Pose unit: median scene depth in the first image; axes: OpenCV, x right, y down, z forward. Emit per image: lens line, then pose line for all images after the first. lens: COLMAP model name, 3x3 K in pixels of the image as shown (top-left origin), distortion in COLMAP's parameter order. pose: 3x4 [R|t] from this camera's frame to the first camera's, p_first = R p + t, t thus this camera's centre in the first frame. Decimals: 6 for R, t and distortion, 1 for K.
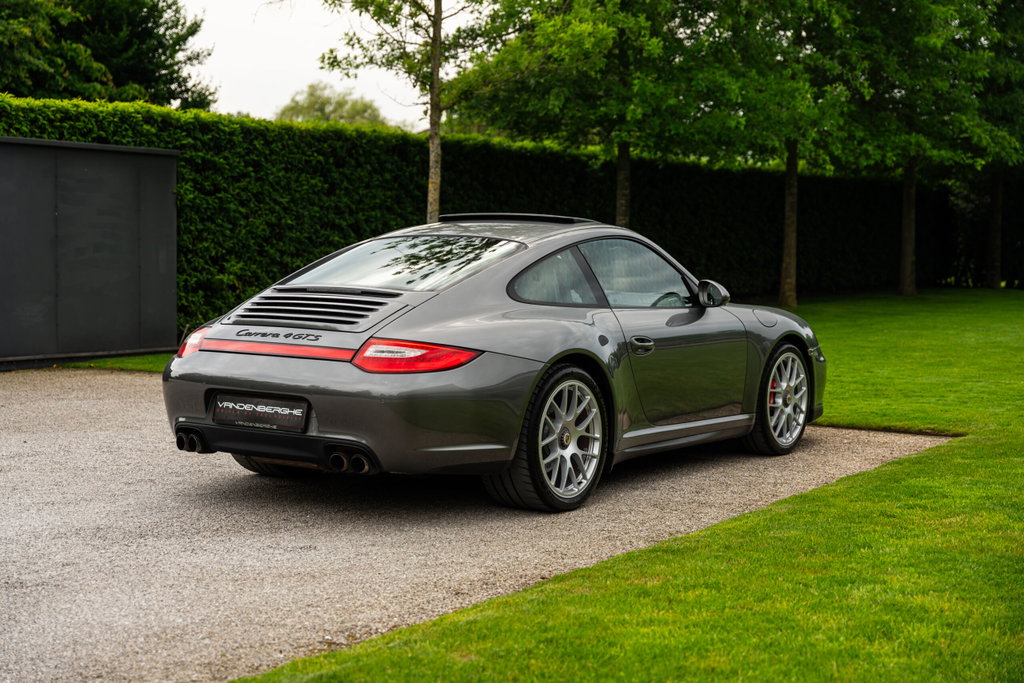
lens RADIAL K [[1665.8, 0, 512.0], [0, 1665.8, 341.5], [0, 0, 1]] dist [0.001380, 0.053737]
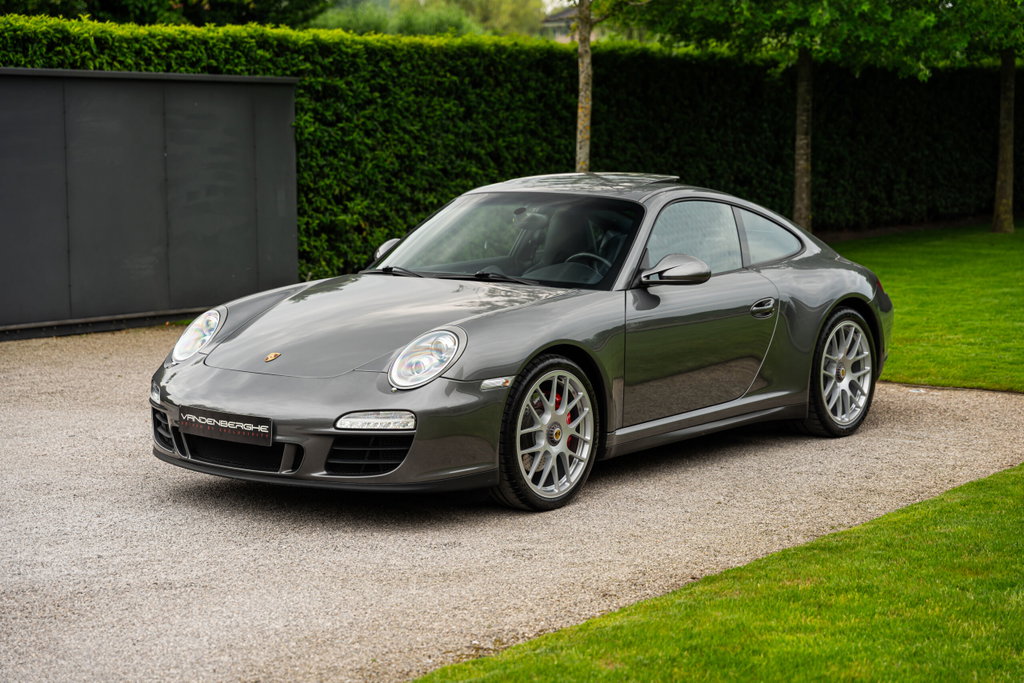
lens RADIAL K [[2095.1, 0, 512.0], [0, 2095.1, 341.5], [0, 0, 1]] dist [-0.017928, 0.413149]
pose [[0.996236, -0.007893, -0.086317, 0.017989], [0.012503, 0.998517, 0.052991, -0.056776], [0.085770, -0.053871, 0.994857, -0.199514]]
